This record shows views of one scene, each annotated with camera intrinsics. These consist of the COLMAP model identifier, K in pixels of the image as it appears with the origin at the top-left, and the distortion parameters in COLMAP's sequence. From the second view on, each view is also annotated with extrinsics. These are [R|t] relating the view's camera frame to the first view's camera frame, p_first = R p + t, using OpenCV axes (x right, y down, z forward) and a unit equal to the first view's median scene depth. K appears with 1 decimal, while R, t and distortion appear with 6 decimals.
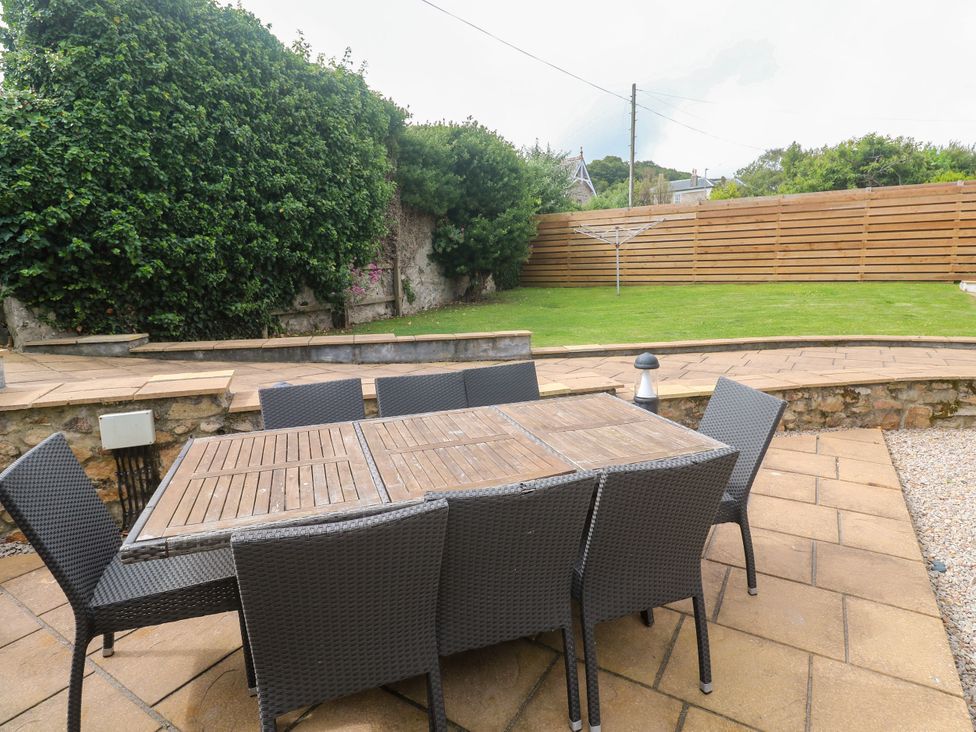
lens RADIAL K [[524.8, 0, 491.9], [0, 524.8, 373.9], [0, 0, 1]] dist [-0.003205, -0.010662]
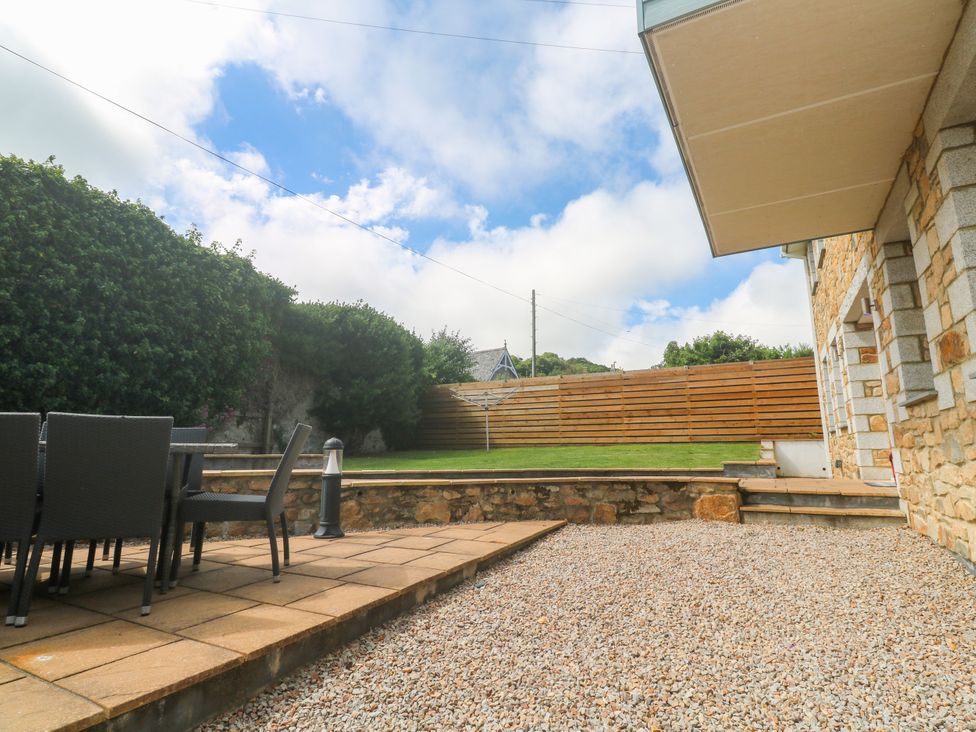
lens RADIAL K [[524.8, 0, 512.9], [0, 524.8, 375.9], [0, 0, 1]] dist [-0.003205, -0.010662]
pose [[0.995497, 0.036438, 0.087504, 0.274367], [-0.003674, 0.937299, -0.348508, 0.115380], [-0.094717, 0.346617, 0.933212, -0.115698]]
